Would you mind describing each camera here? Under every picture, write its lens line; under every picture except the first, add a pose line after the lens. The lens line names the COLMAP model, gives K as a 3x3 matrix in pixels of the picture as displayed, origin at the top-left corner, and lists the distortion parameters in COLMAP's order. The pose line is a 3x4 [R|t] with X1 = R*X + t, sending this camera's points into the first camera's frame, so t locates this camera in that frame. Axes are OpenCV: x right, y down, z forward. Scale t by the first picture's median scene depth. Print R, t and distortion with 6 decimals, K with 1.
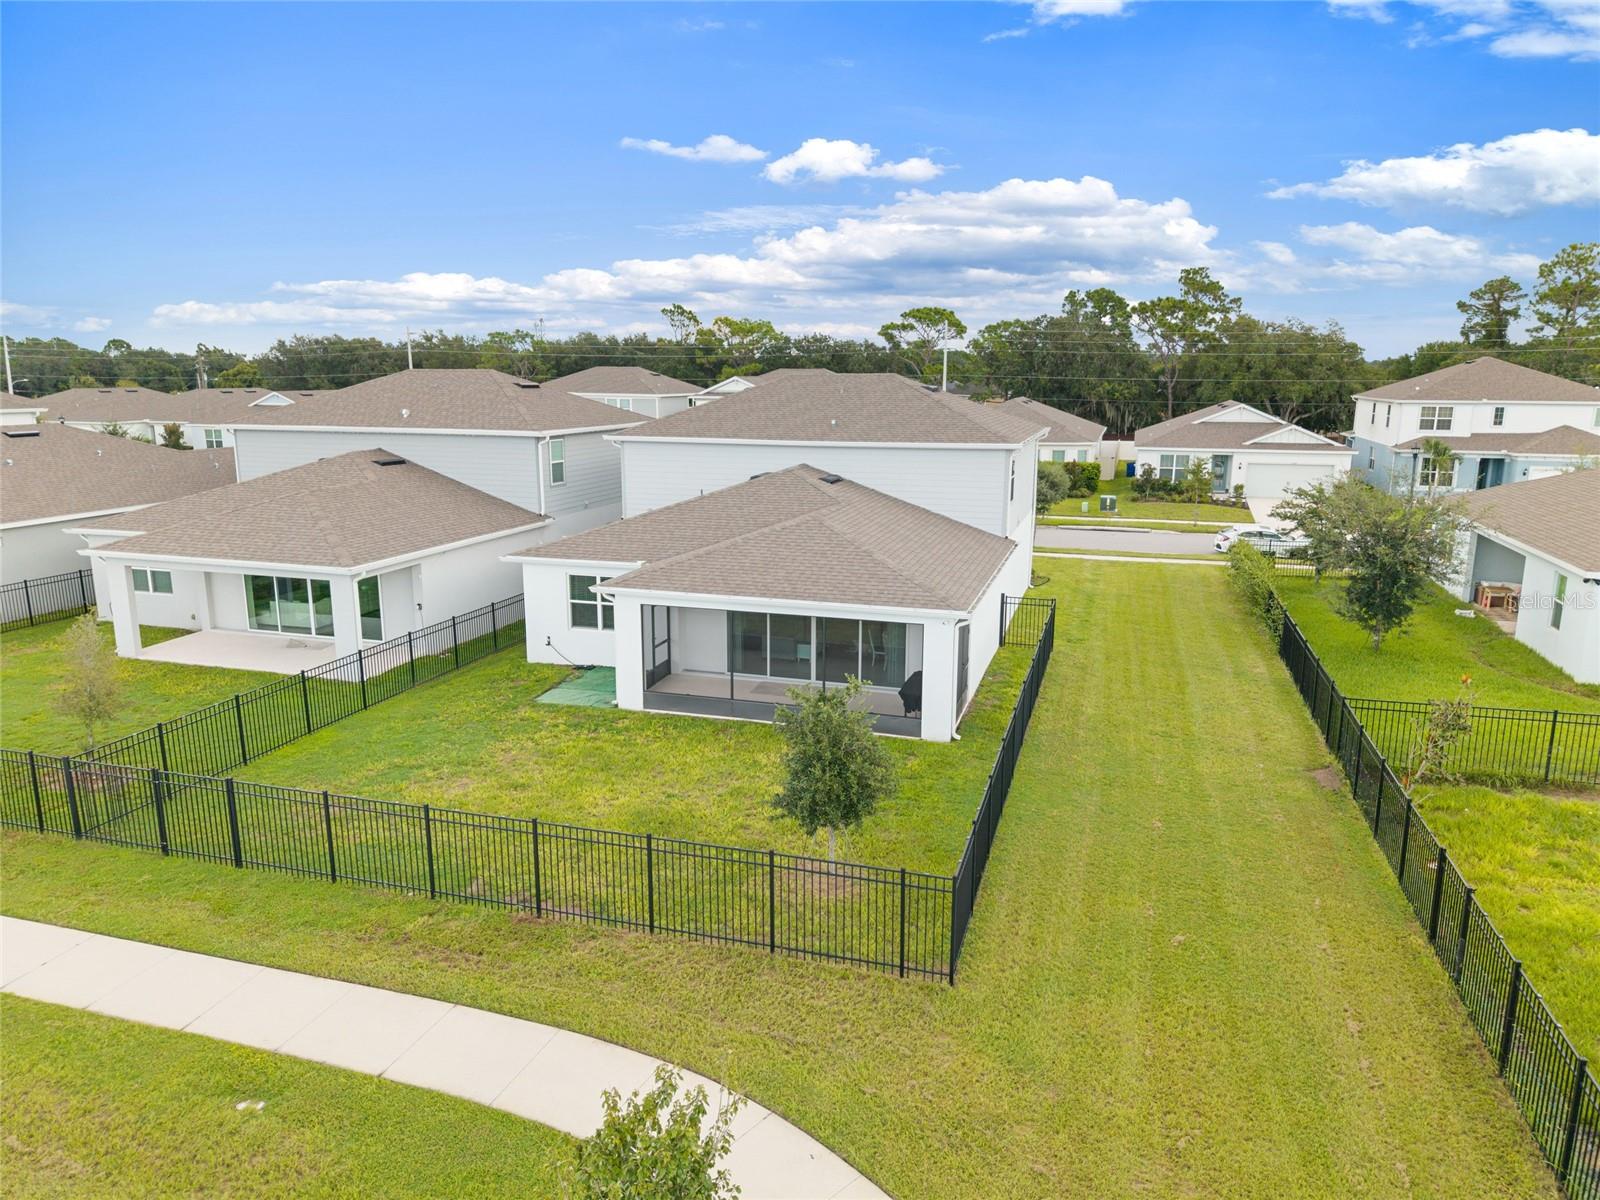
lens RADIAL K [[1119.7, 0, 921.9], [0, 1119.7, 617.2], [0, 0, 1]] dist [0.049588, -0.053046]
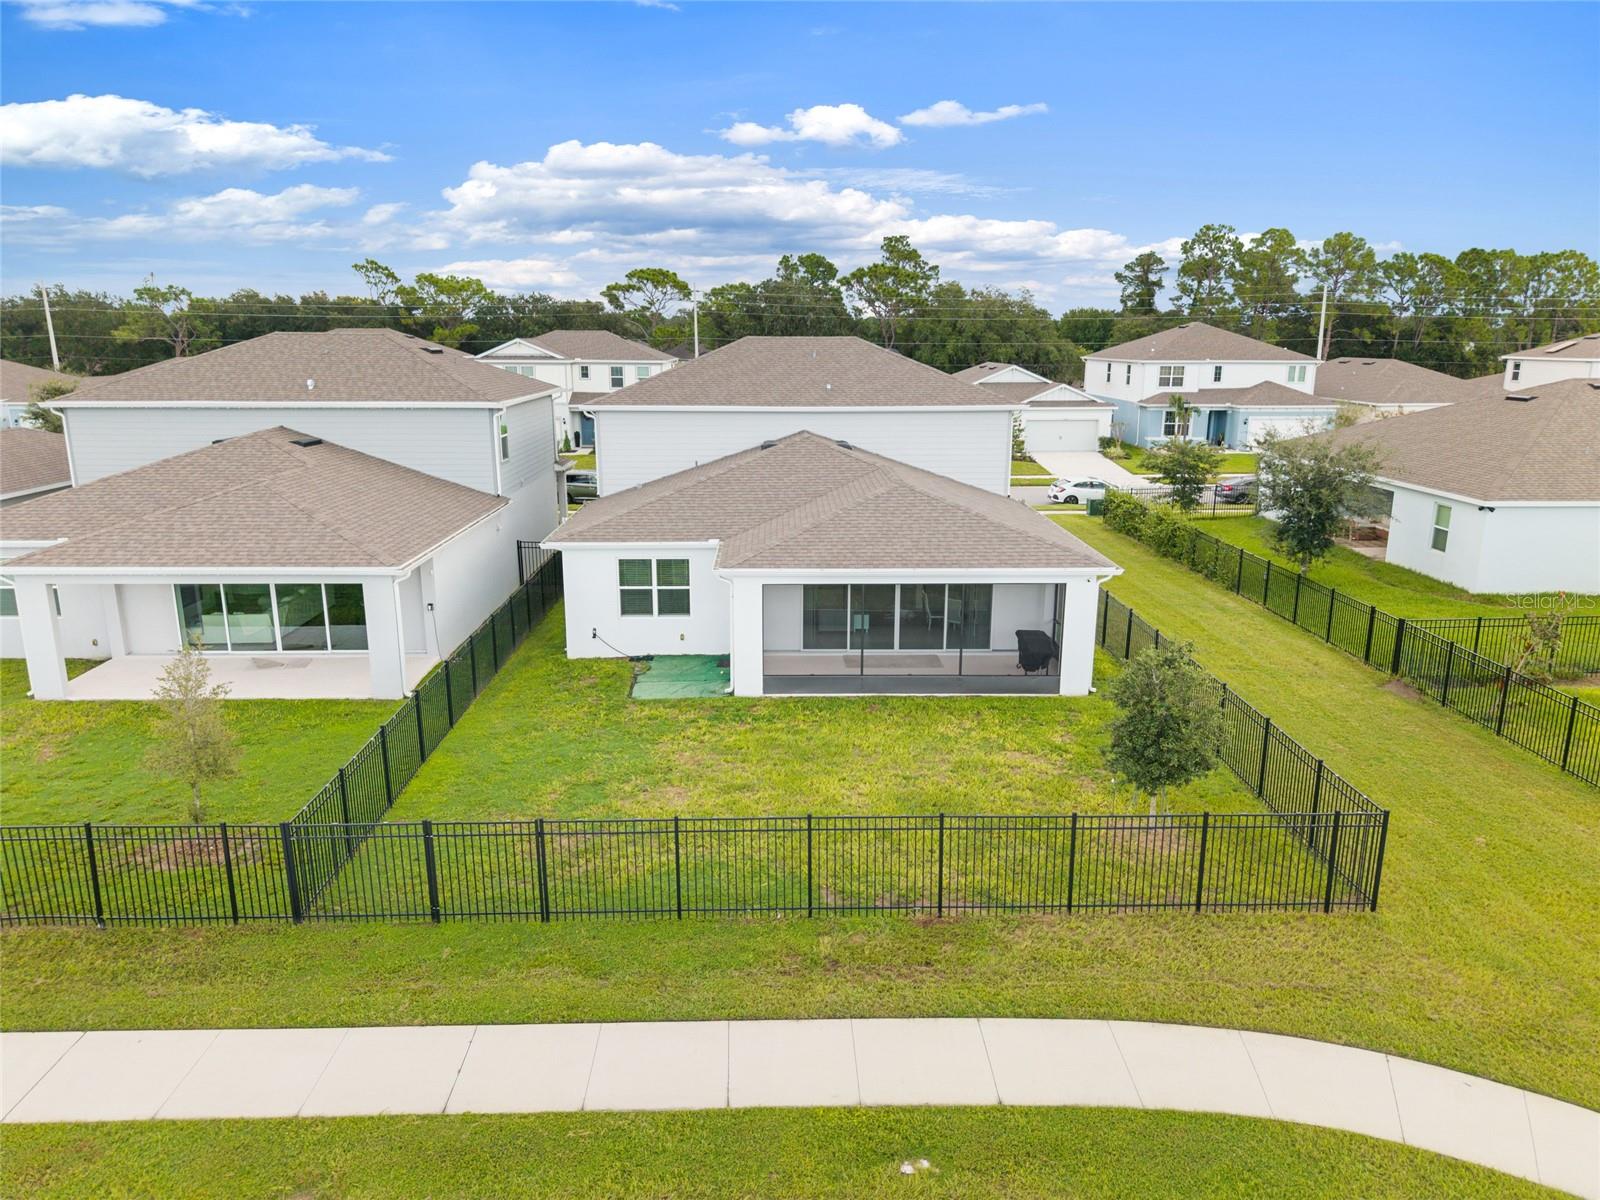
lens RADIAL K [[1097.0, 0, 800.0], [0, 1097.0, 600.0], [0, 0, 1]] dist [0.072370, -0.114619]
pose [[0.945253, -0.076574, 0.317227, -0.385772], [0.070012, 0.997031, 0.032051, -0.019003], [-0.318739, -0.008087, 0.947808, 0.087932]]
